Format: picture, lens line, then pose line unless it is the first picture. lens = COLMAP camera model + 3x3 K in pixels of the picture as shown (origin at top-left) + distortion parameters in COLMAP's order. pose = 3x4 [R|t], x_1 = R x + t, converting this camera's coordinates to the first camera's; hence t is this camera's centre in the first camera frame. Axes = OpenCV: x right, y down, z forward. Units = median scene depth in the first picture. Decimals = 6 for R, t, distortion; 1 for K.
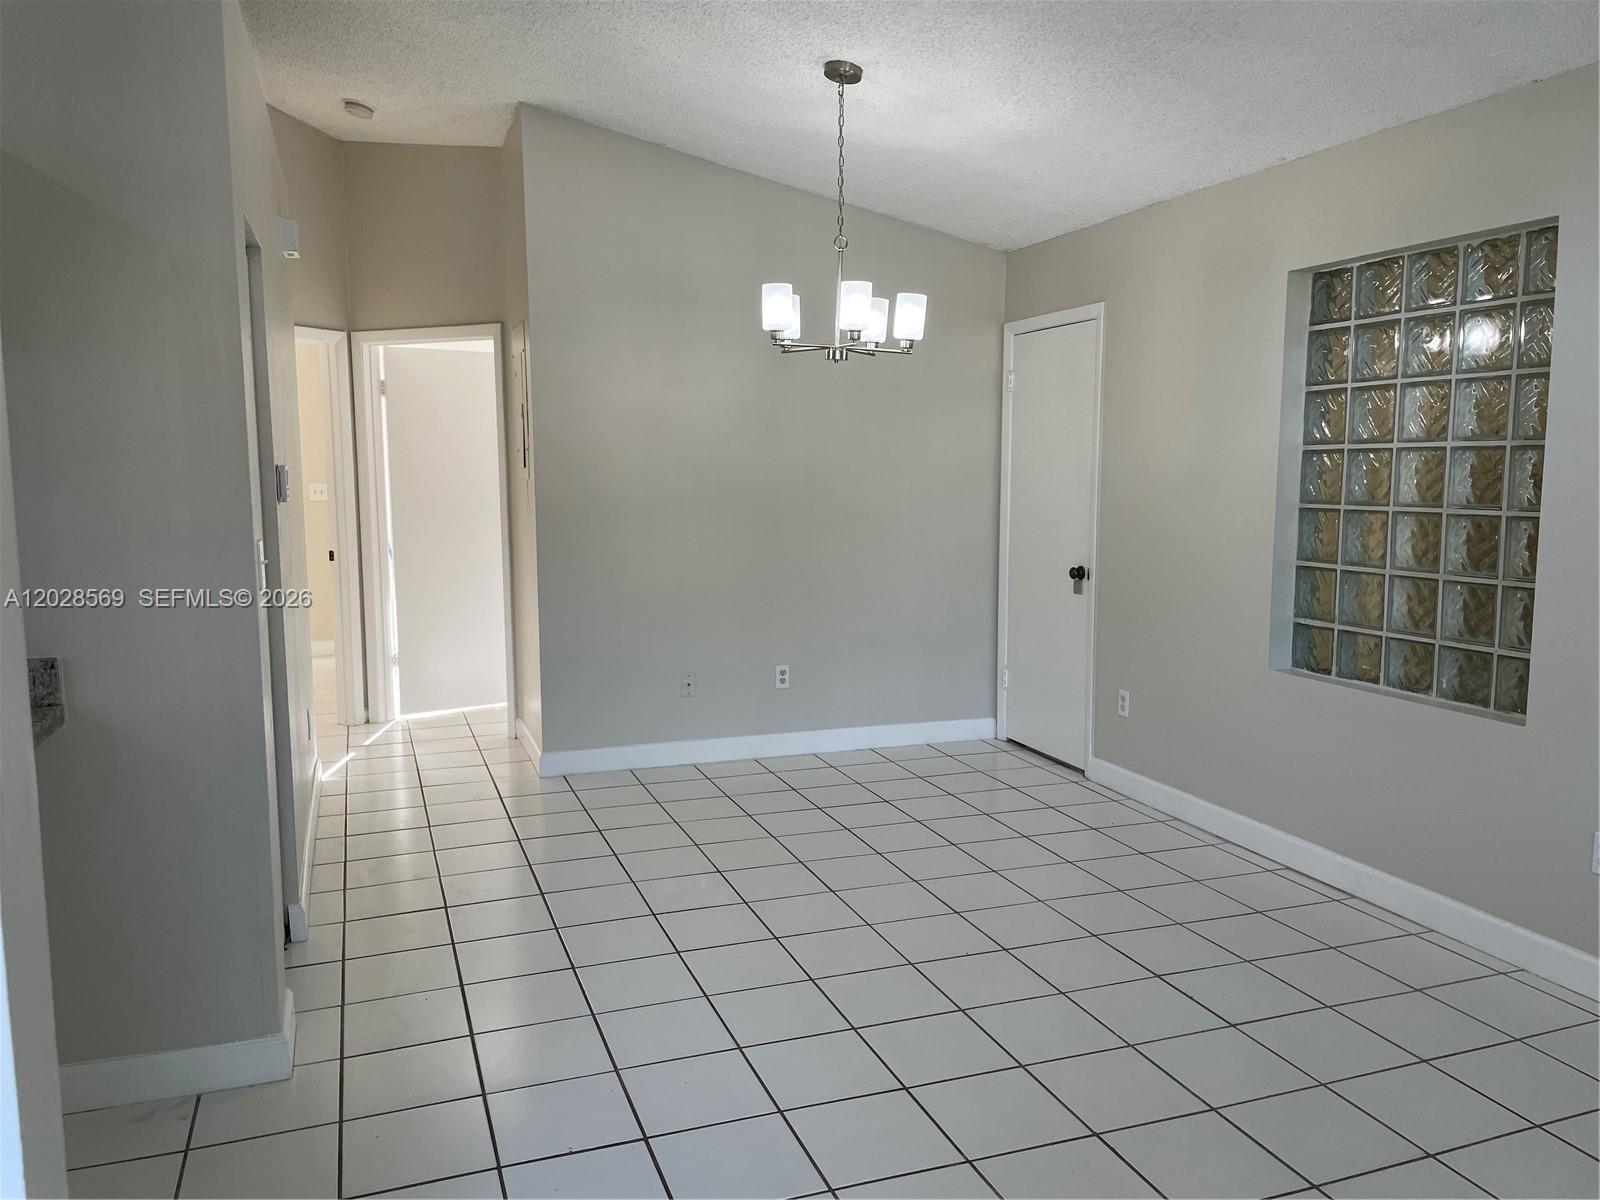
lens RADIAL K [[1217.8, 0, 800.0], [0, 1217.8, 600.0], [0, 0, 1]] dist [0.111506, -0.149950]
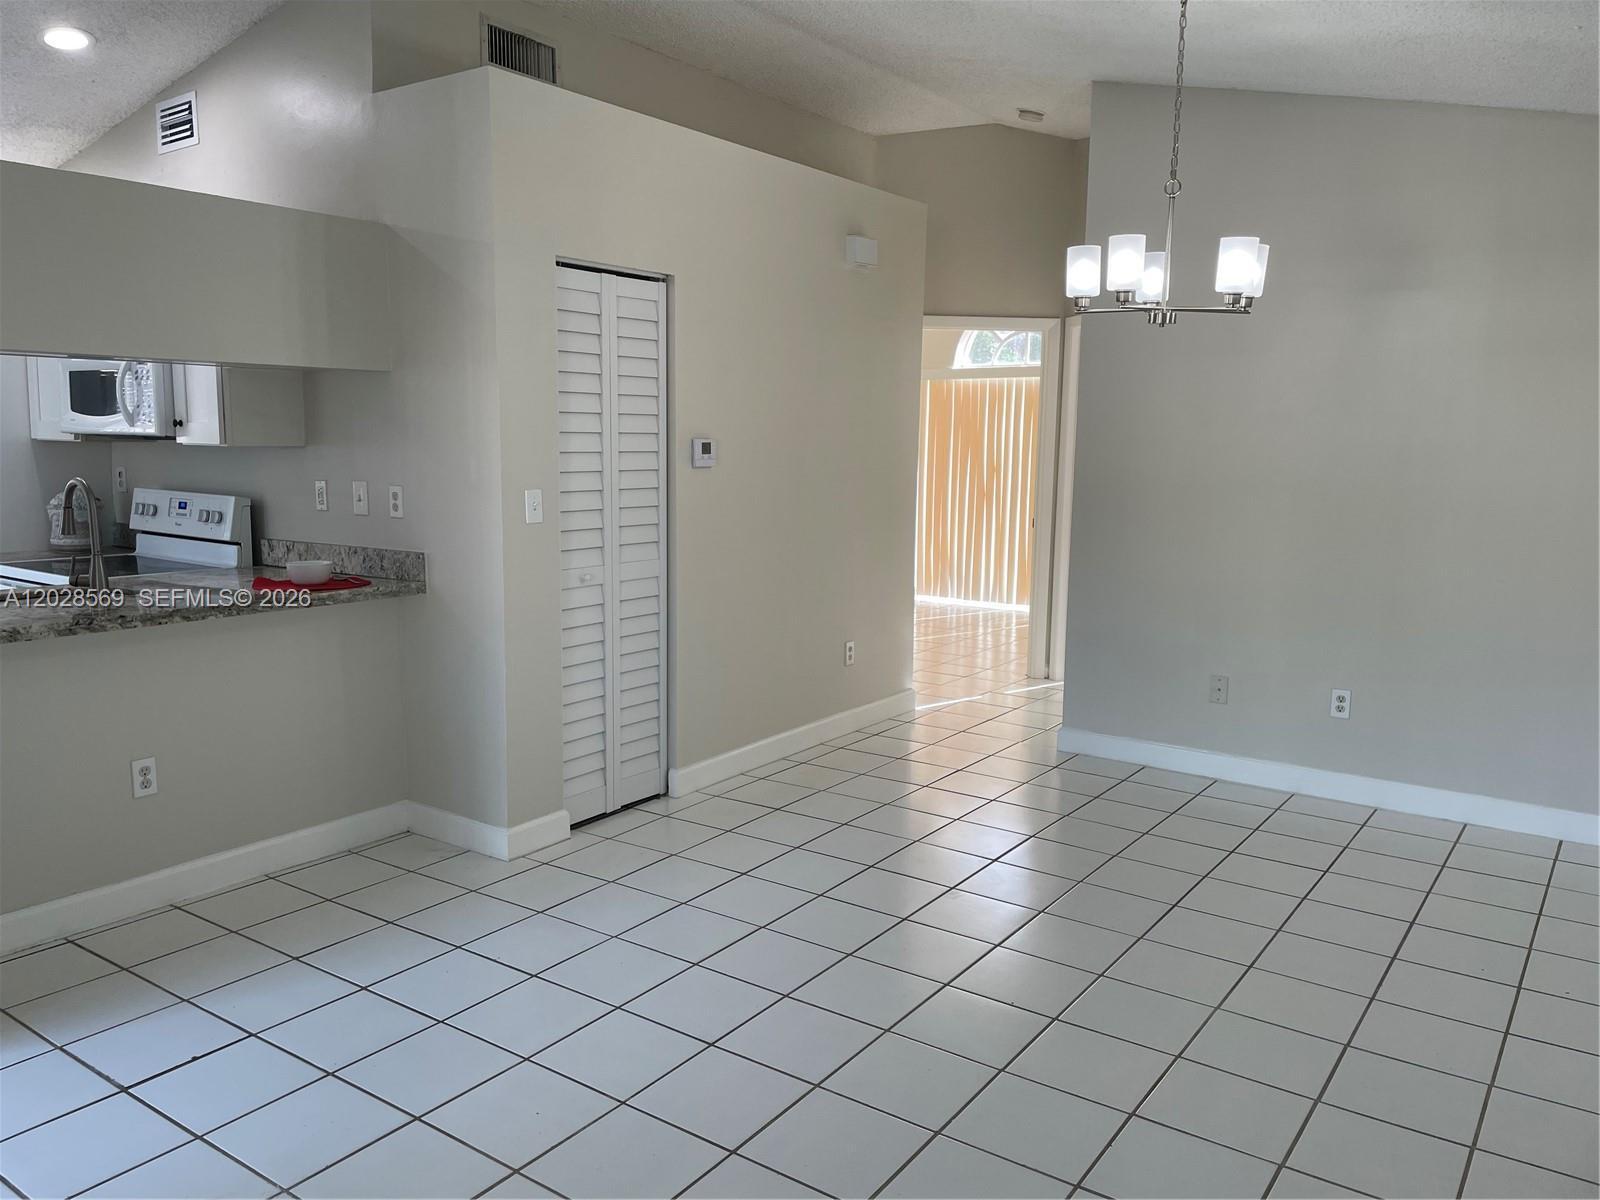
lens RADIAL K [[1215.0, 0, 794.6], [0, 1215.0, 587.9], [0, 0, 1]] dist [0.106771, -0.142216]
pose [[0.560340, 0.113717, -0.820419, 0.483614], [-0.106582, 0.992195, 0.064732, -0.031162], [0.821376, 0.051170, 0.568087, 0.237478]]
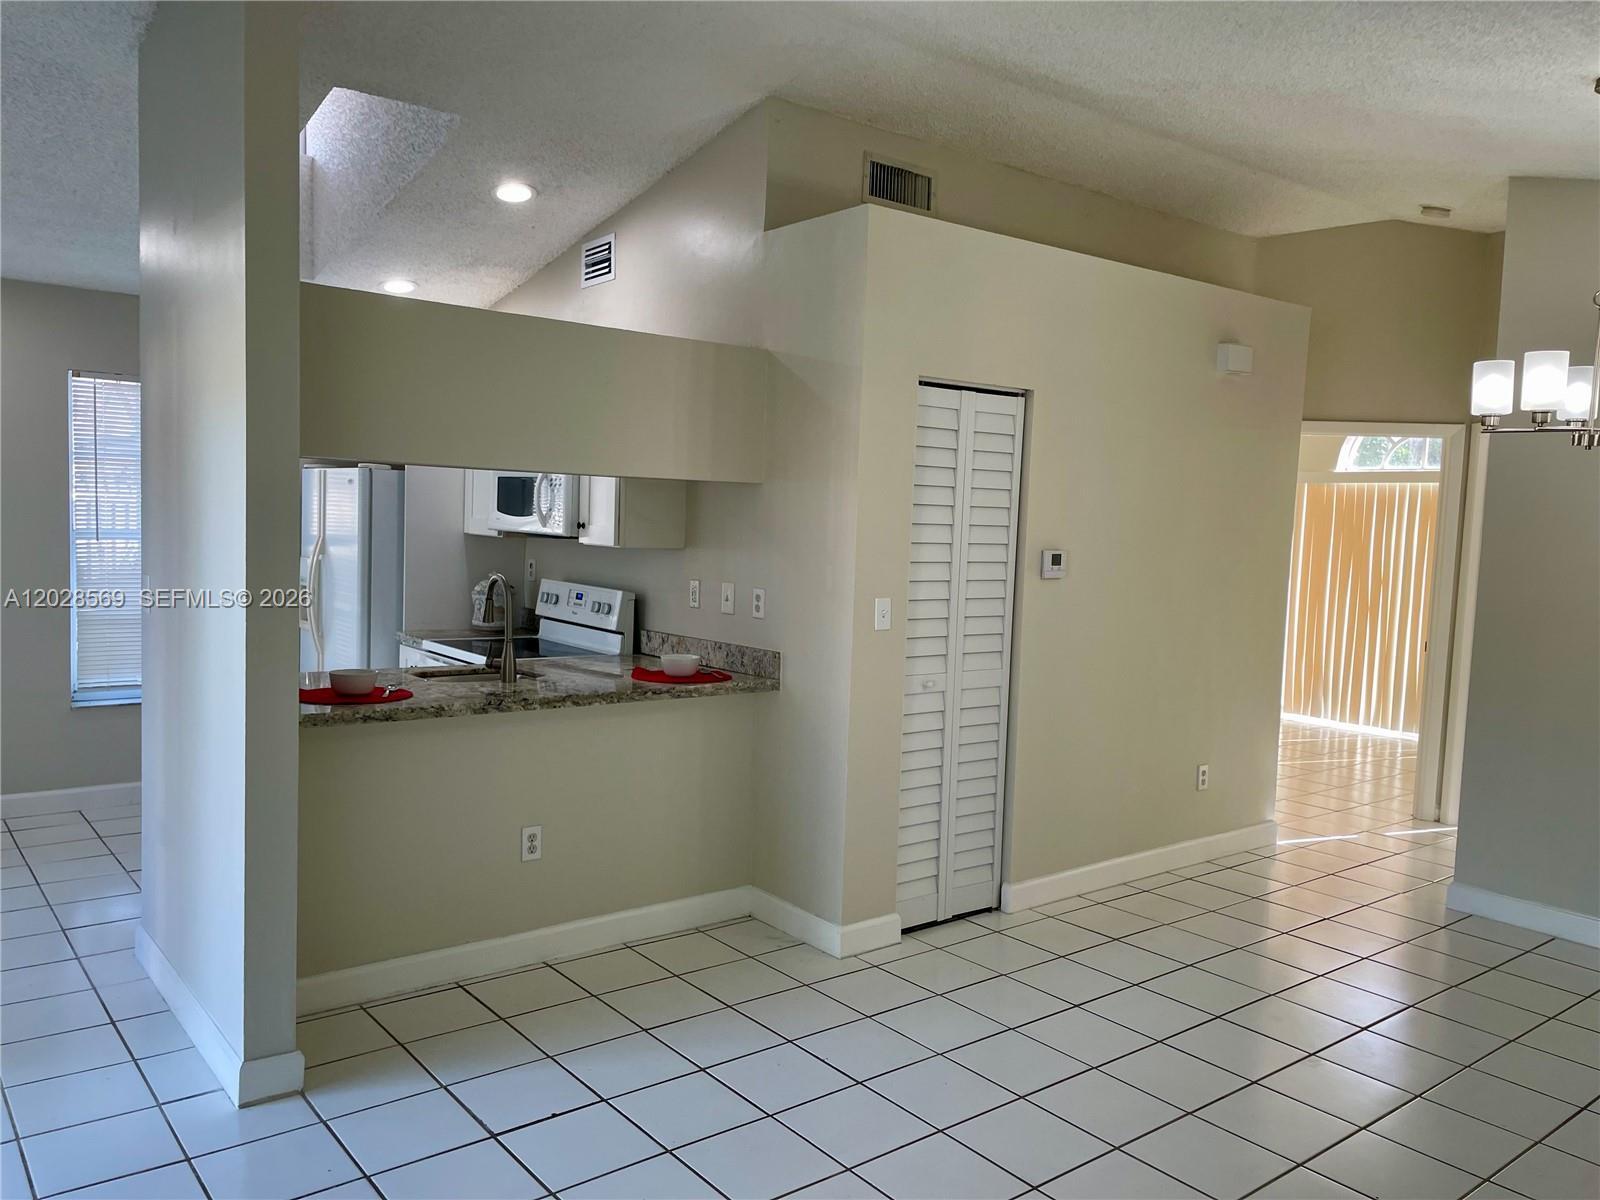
lens RADIAL K [[1217.8, 0, 800.0], [0, 1217.8, 600.0], [0, 0, 1]] dist [0.111506, -0.149950]
pose [[0.309686, 0.083856, -0.947134, 0.489442], [-0.145142, 0.988599, 0.040070, -0.046960], [0.939696, 0.125060, 0.318326, 0.232207]]
